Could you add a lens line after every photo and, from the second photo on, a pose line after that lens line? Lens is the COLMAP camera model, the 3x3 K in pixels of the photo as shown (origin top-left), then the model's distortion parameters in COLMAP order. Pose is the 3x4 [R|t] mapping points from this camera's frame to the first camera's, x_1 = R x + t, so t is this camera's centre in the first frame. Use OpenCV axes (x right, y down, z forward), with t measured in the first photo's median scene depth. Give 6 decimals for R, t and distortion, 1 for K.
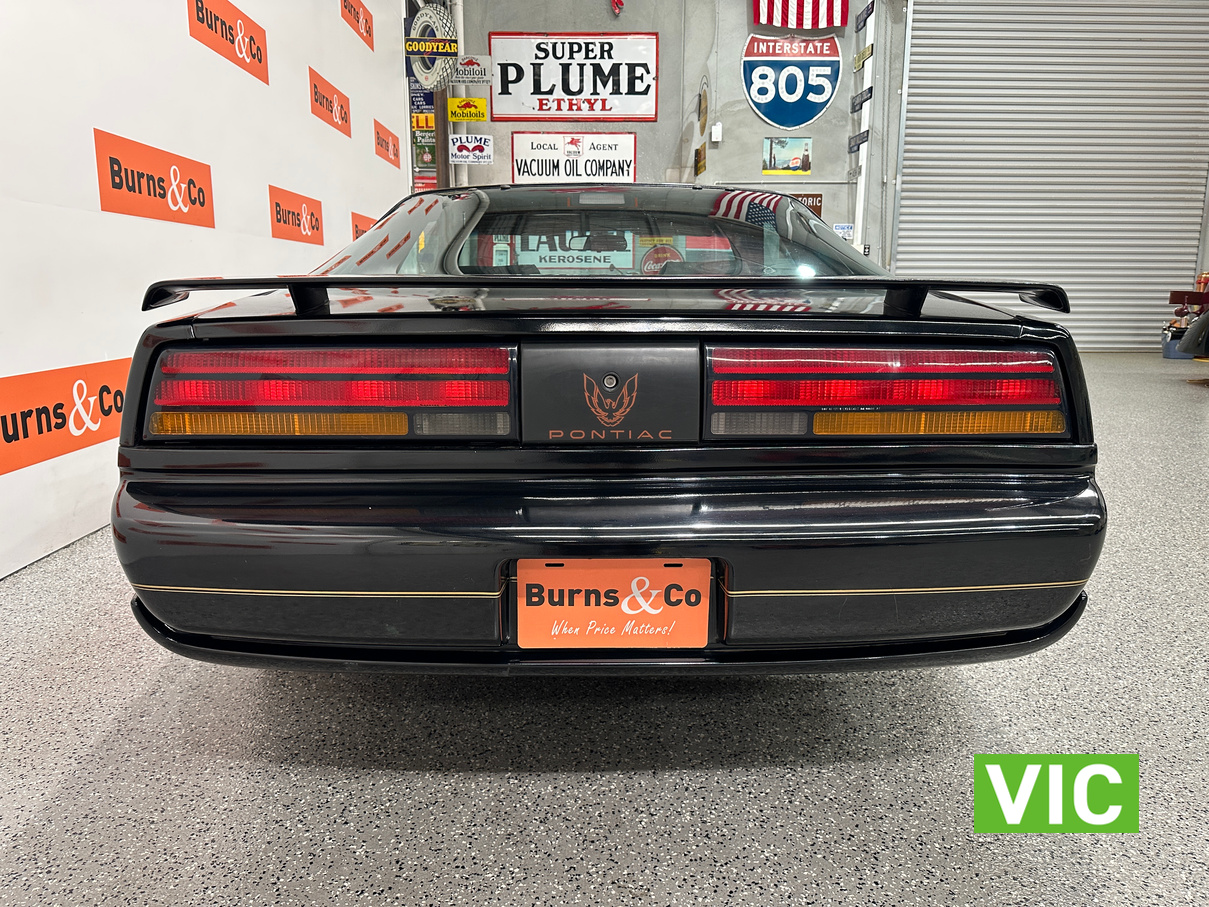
lens RADIAL K [[926.4, 0, 604.5], [0, 926.4, 453.5], [0, 0, 1]] dist [0.001954, 0.010039]
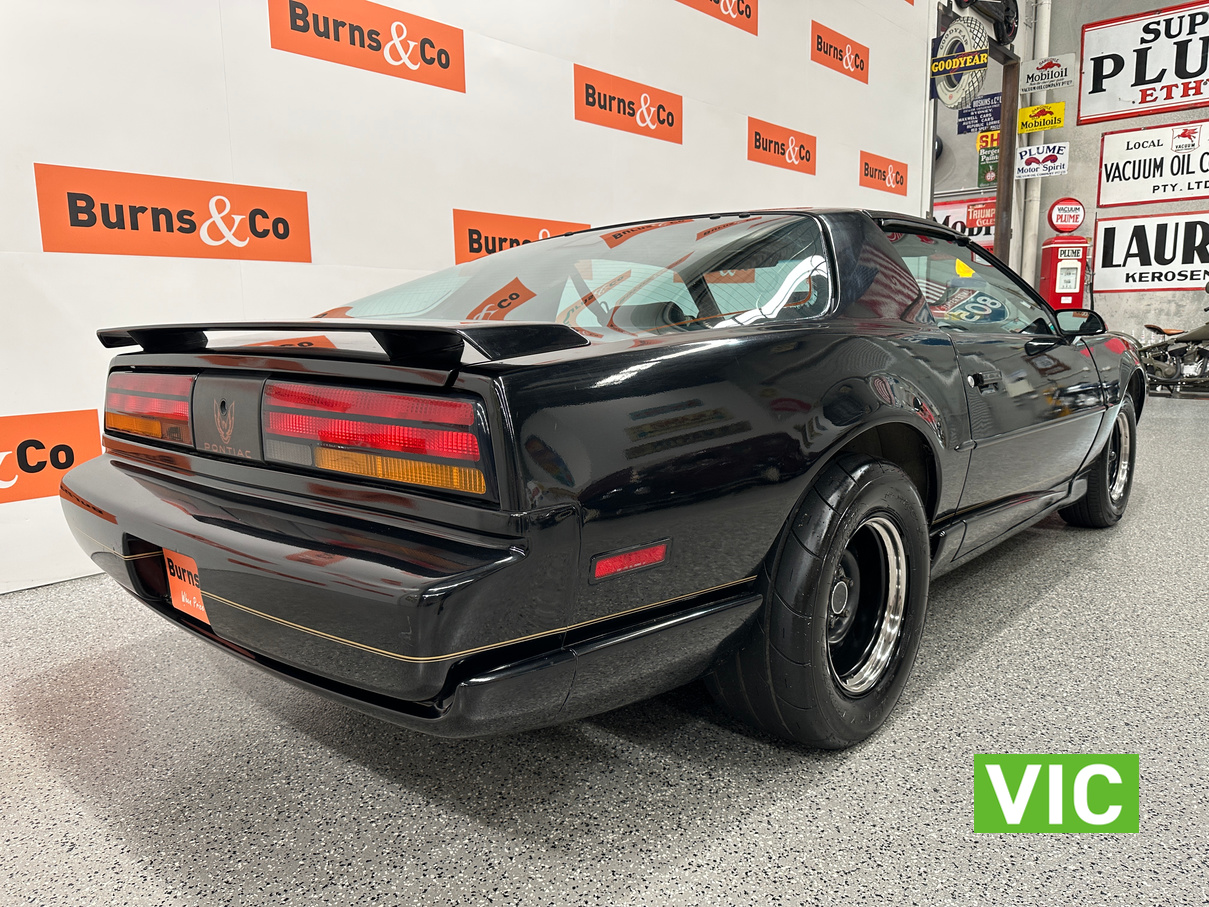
lens RADIAL K [[926.4, 0, 604.5], [0, 926.4, 453.5], [0, 0, 1]] dist [0.001954, 0.010039]
pose [[0.754274, 0.069816, -0.652838, 0.138673], [-0.089065, 0.996019, 0.003613, -0.008696], [0.650491, 0.055420, 0.757489, 0.050273]]
